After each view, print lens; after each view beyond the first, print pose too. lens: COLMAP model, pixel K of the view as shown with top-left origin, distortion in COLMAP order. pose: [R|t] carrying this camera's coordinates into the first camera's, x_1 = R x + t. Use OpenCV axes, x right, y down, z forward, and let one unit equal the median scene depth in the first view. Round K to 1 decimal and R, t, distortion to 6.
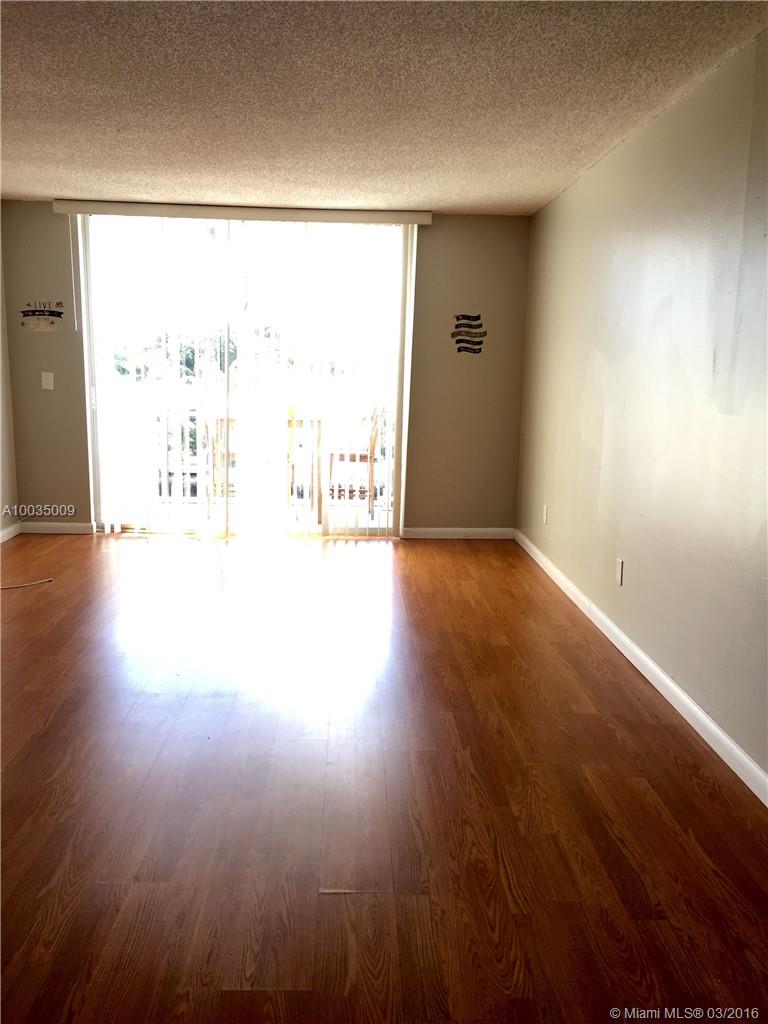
lens RADIAL K [[864.4, 0, 387.8], [0, 864.4, 513.4], [0, 0, 1]] dist [0.073529, -0.013215]
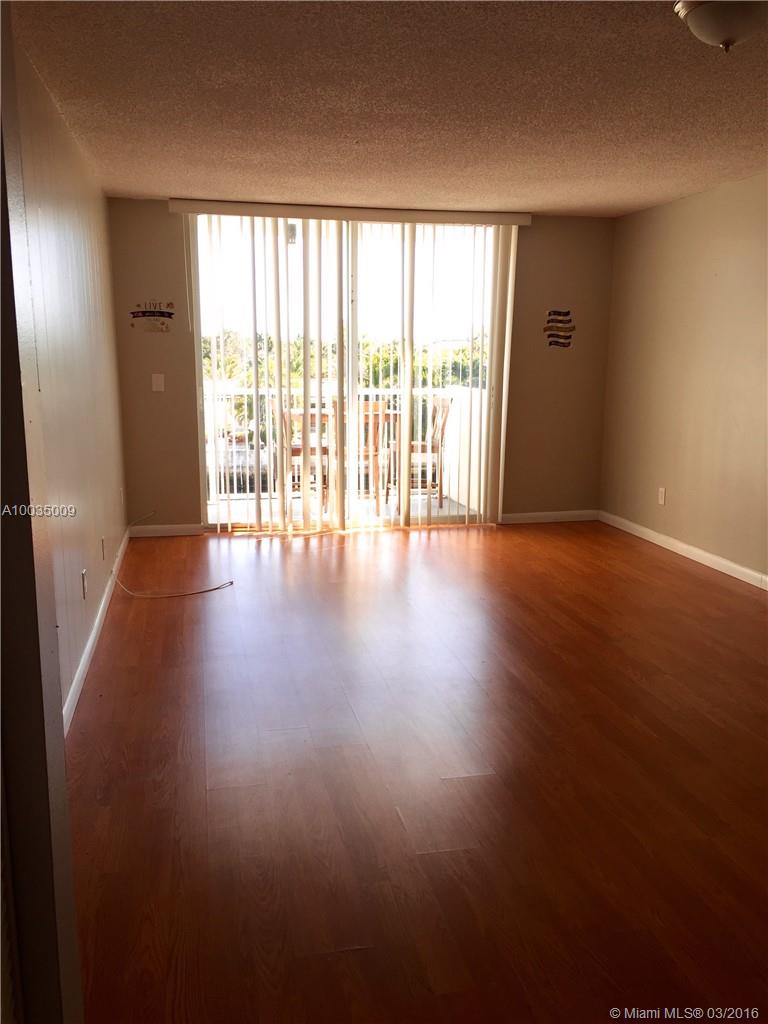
lens RADIAL K [[864.4, 0, 380.4], [0, 864.4, 514.3], [0, 0, 1]] dist [0.073529, -0.013215]
pose [[0.983319, -0.048665, 0.175258, -0.320725], [0.047076, 0.998804, 0.013215, -0.003968], [-0.175691, -0.004744, 0.984434, -0.012626]]
